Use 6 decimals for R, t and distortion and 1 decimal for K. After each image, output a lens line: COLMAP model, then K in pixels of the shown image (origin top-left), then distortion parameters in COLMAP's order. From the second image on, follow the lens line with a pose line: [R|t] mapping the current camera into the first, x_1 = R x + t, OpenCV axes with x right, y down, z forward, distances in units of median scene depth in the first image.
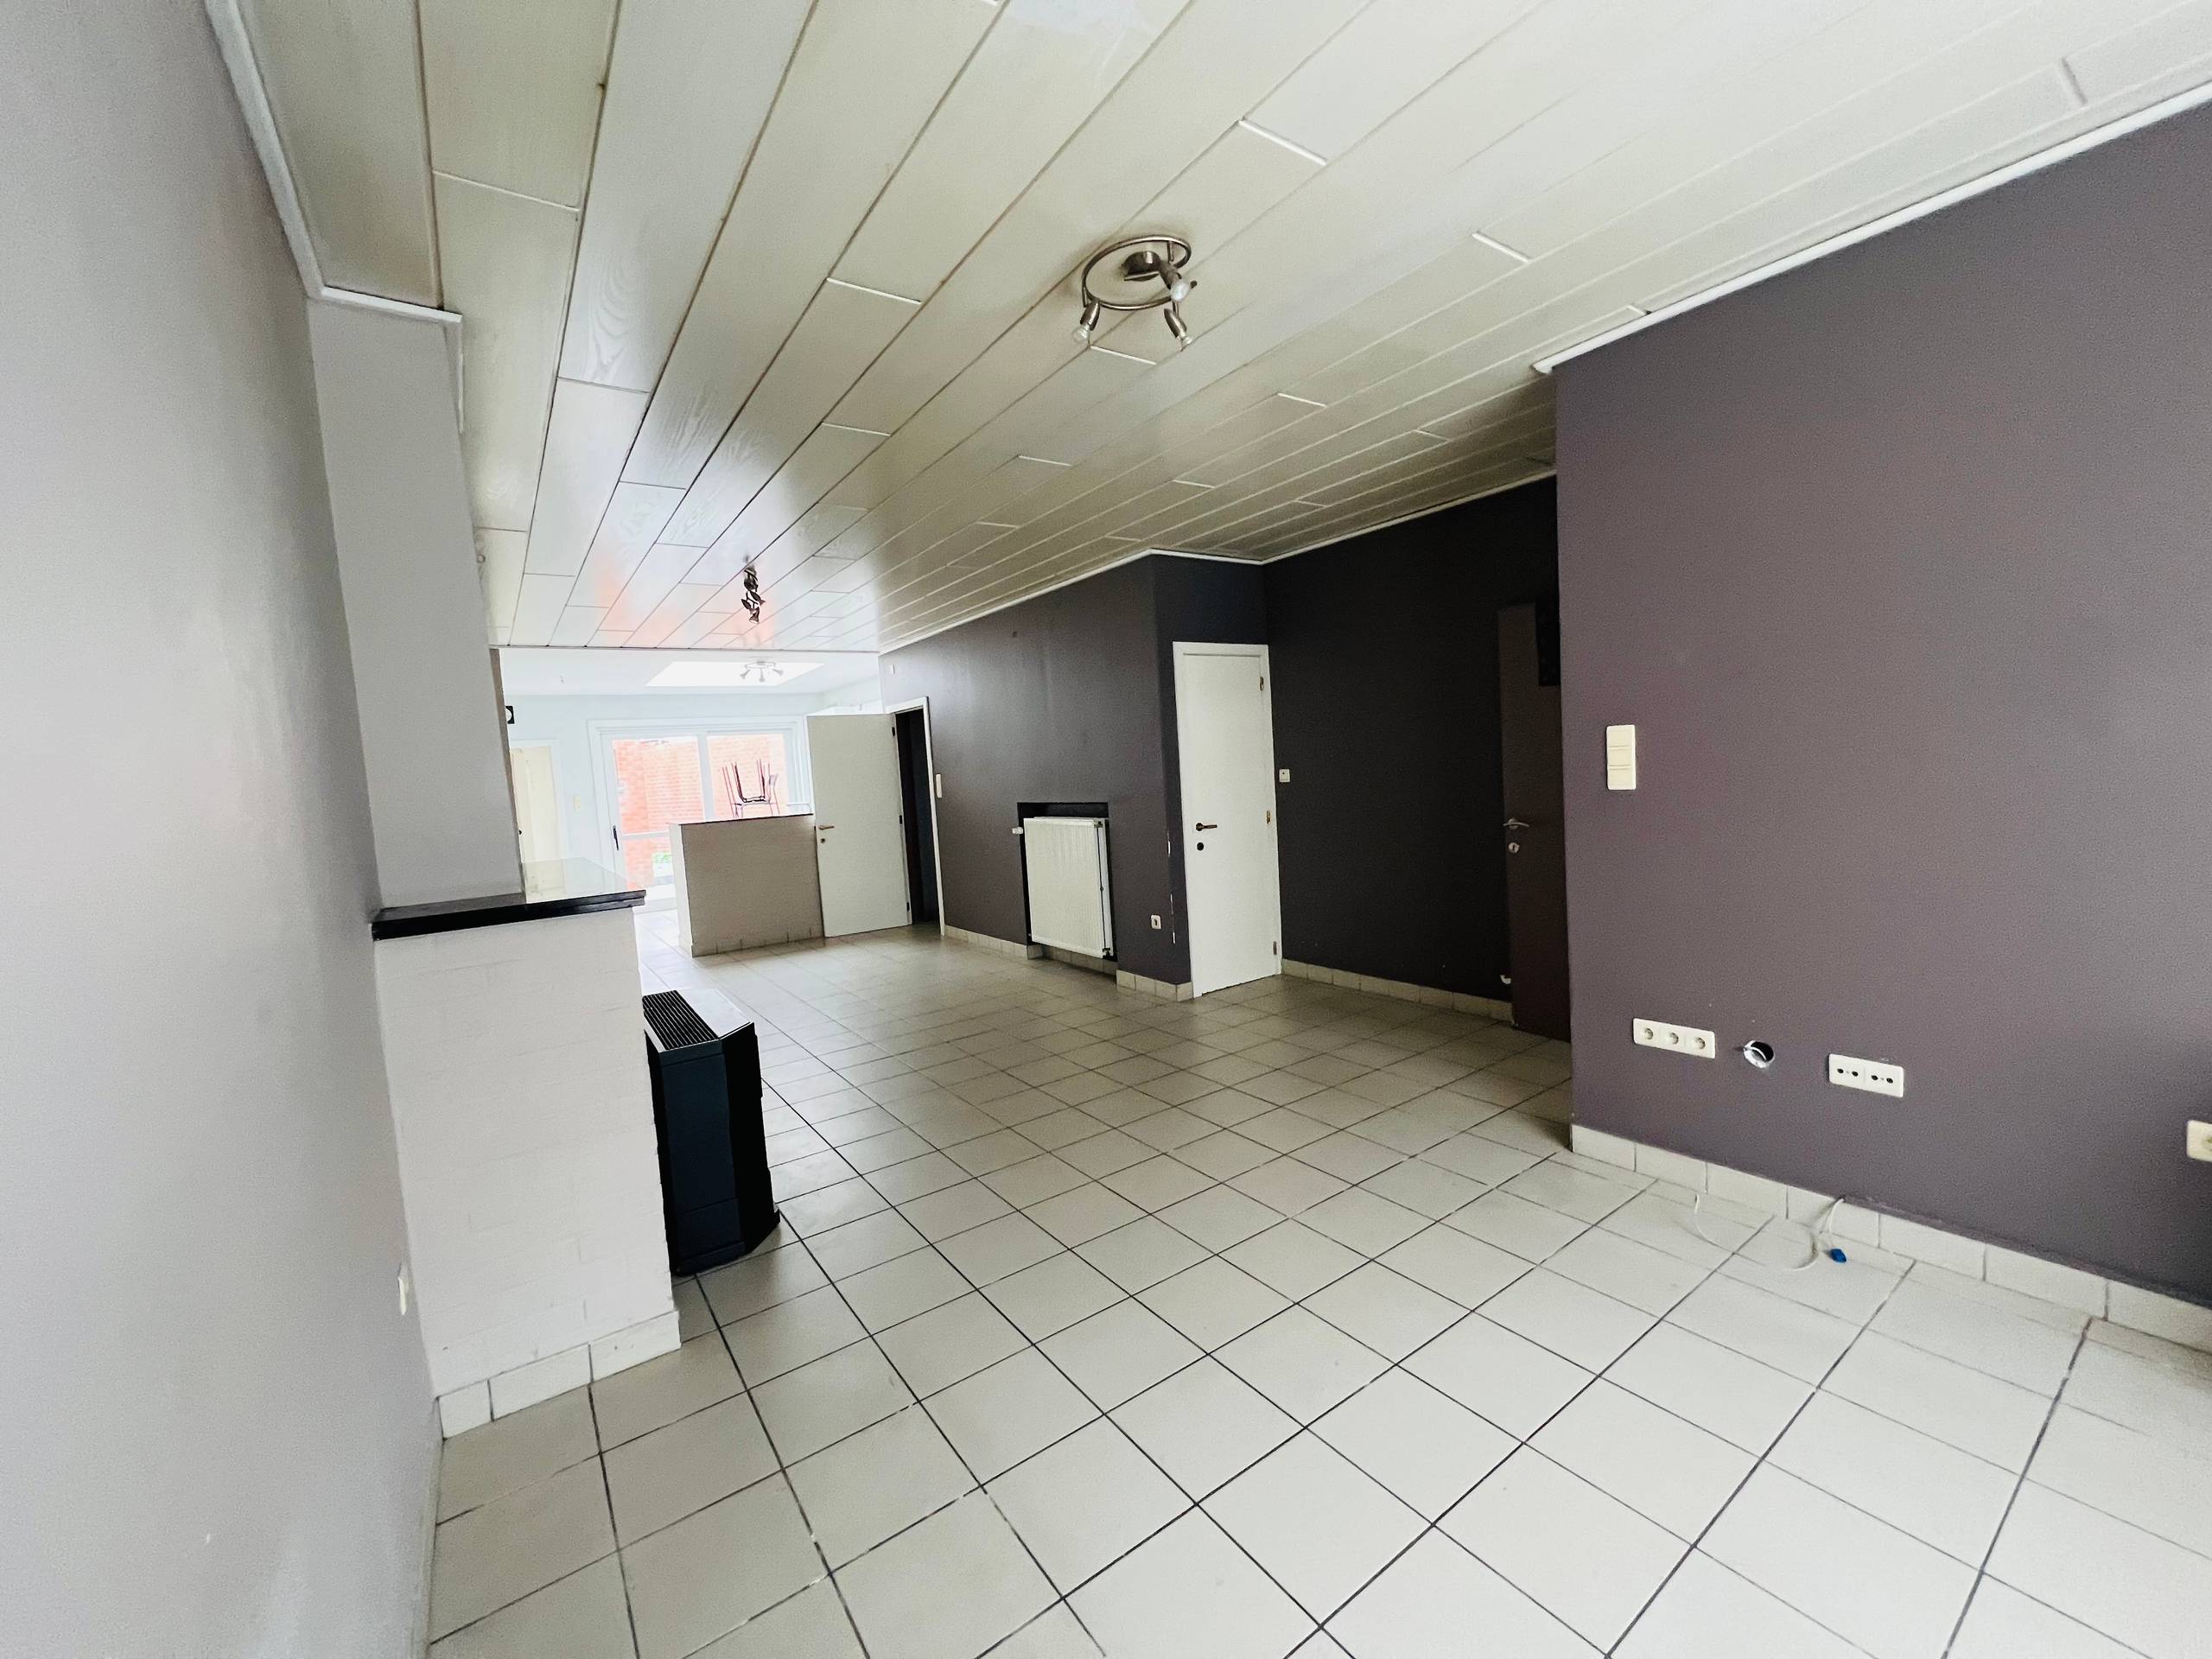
lens RADIAL K [[883.6, 0, 1099.3], [0, 883.6, 829.9], [0, 0, 1]] dist [0.000952, 0.000097]
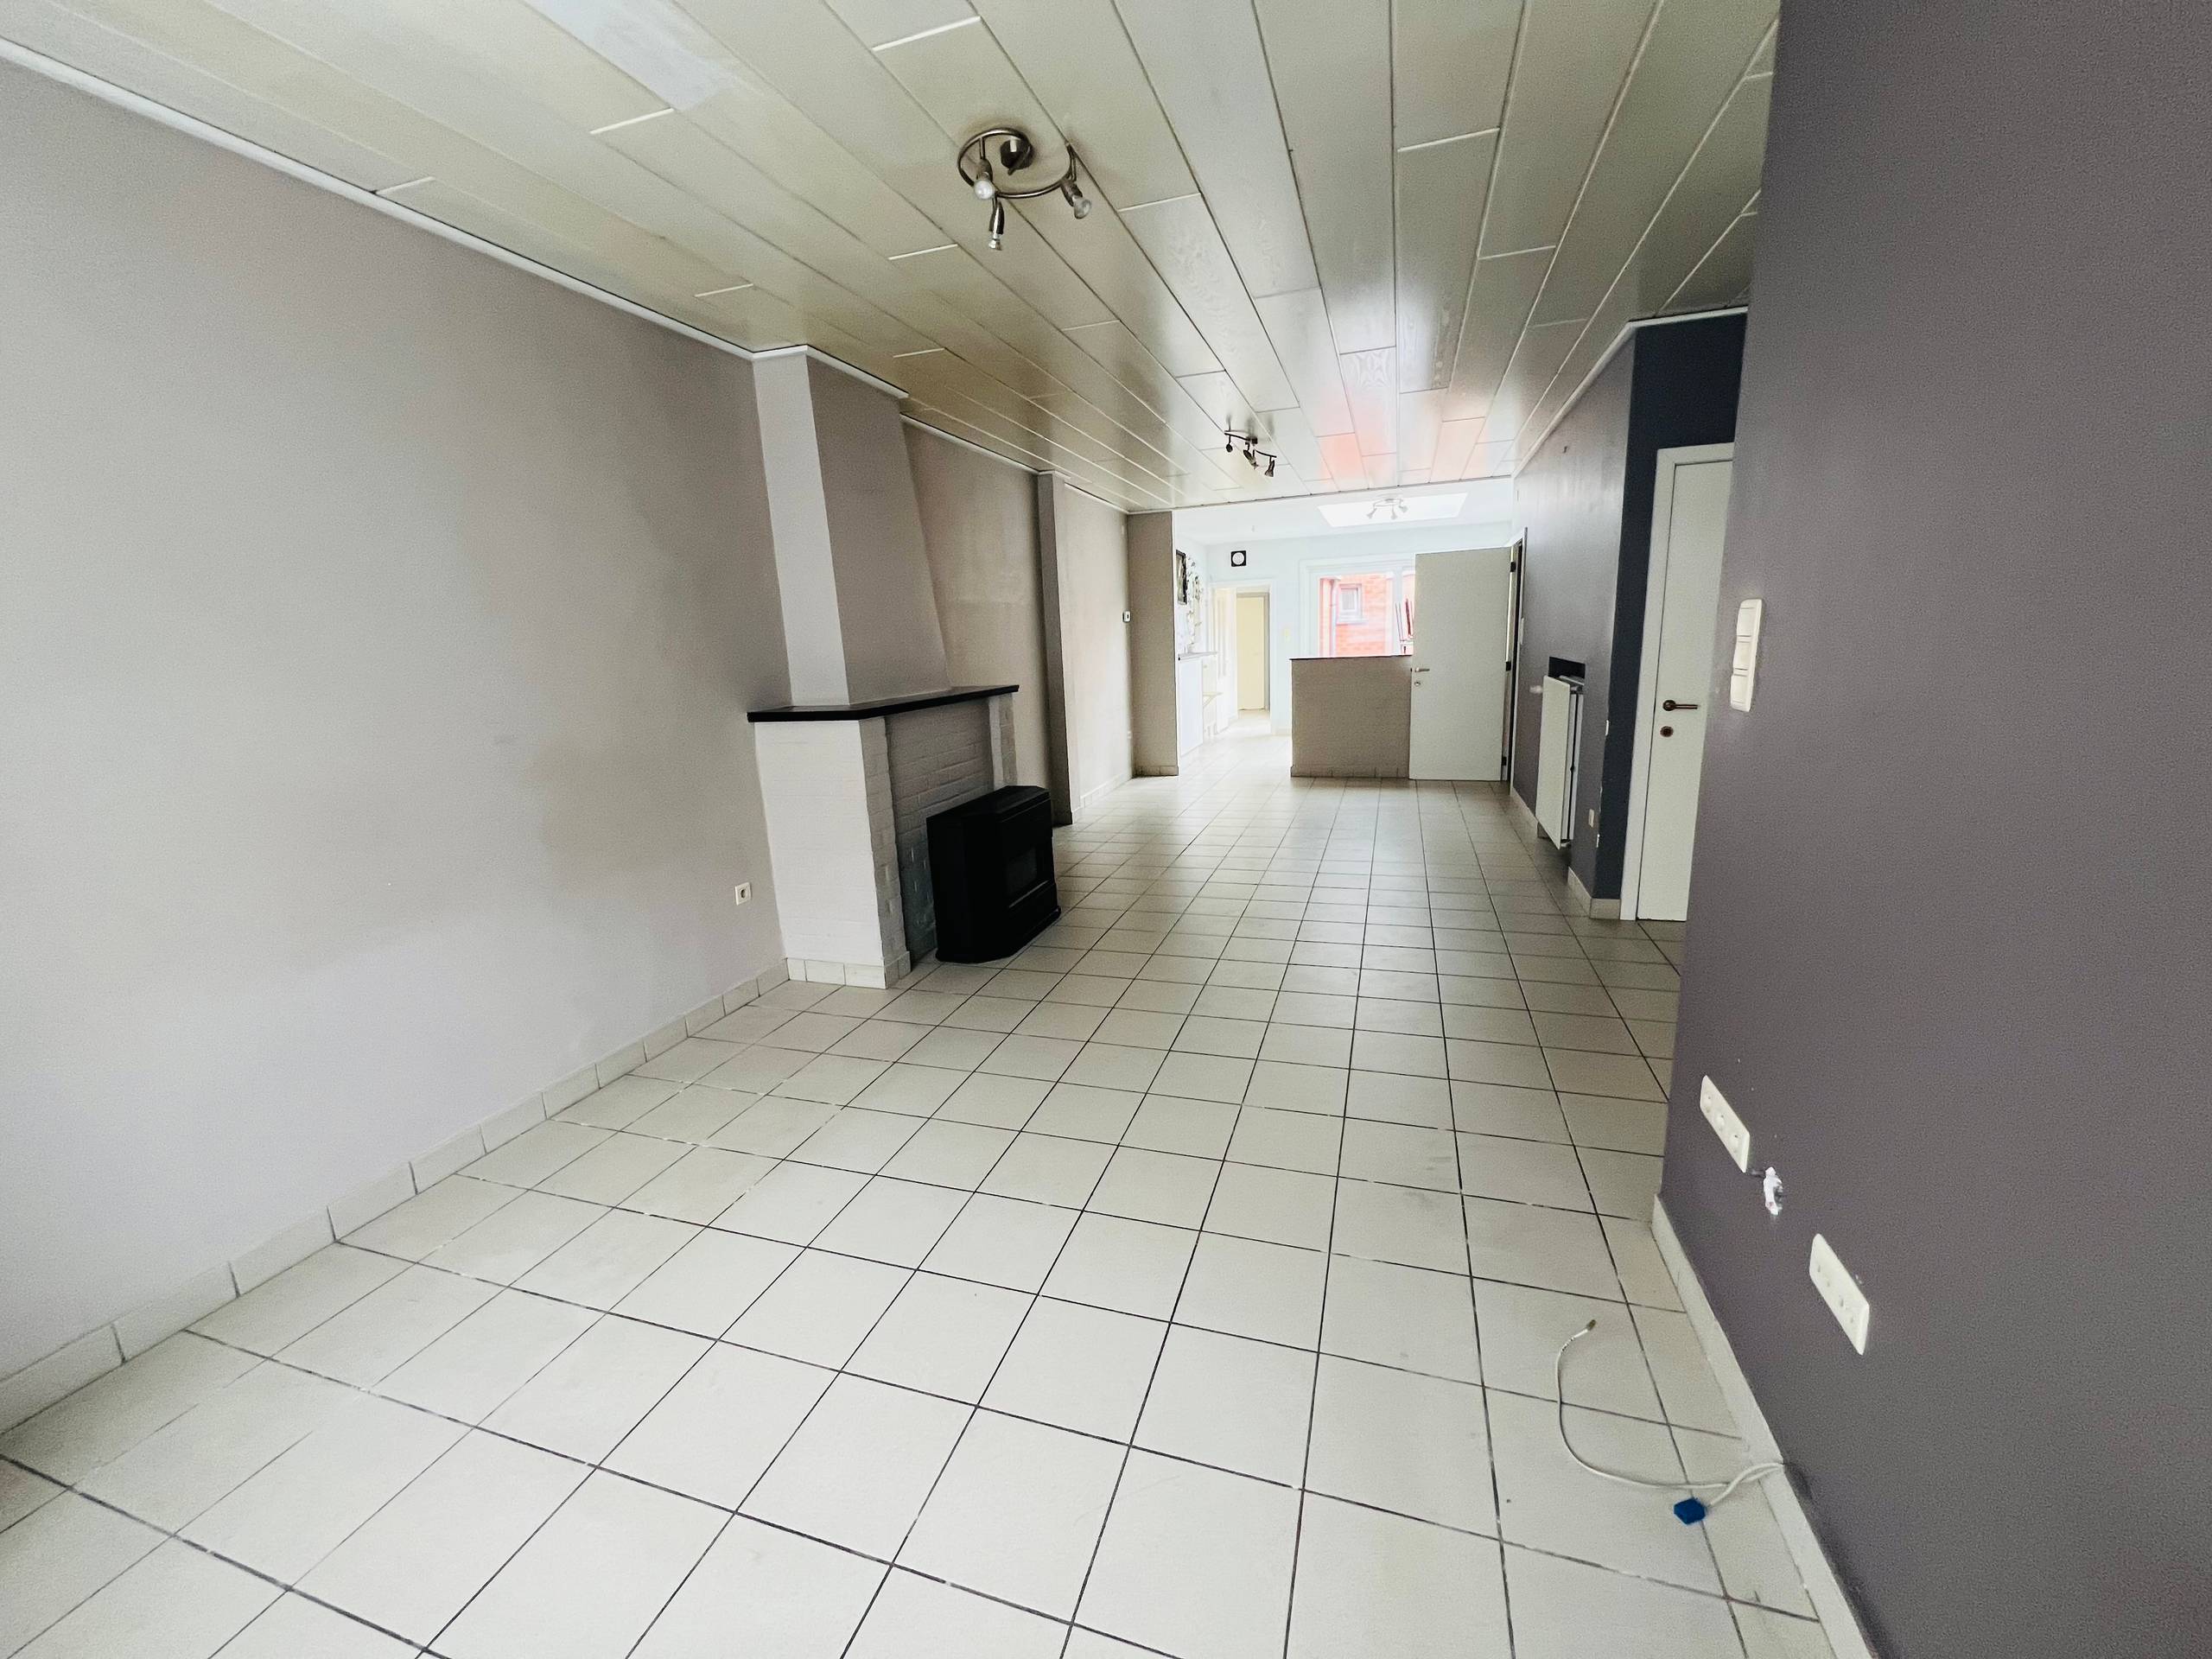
lens RADIAL K [[883.6, 0, 1099.3], [0, 883.6, 829.9], [0, 0, 1]] dist [0.000952, 0.000097]
pose [[0.599485, 0.206302, -0.773342, 0.284652], [-0.052843, 0.974304, 0.218949, -0.026240], [0.798640, -0.090391, 0.594982, 0.103393]]
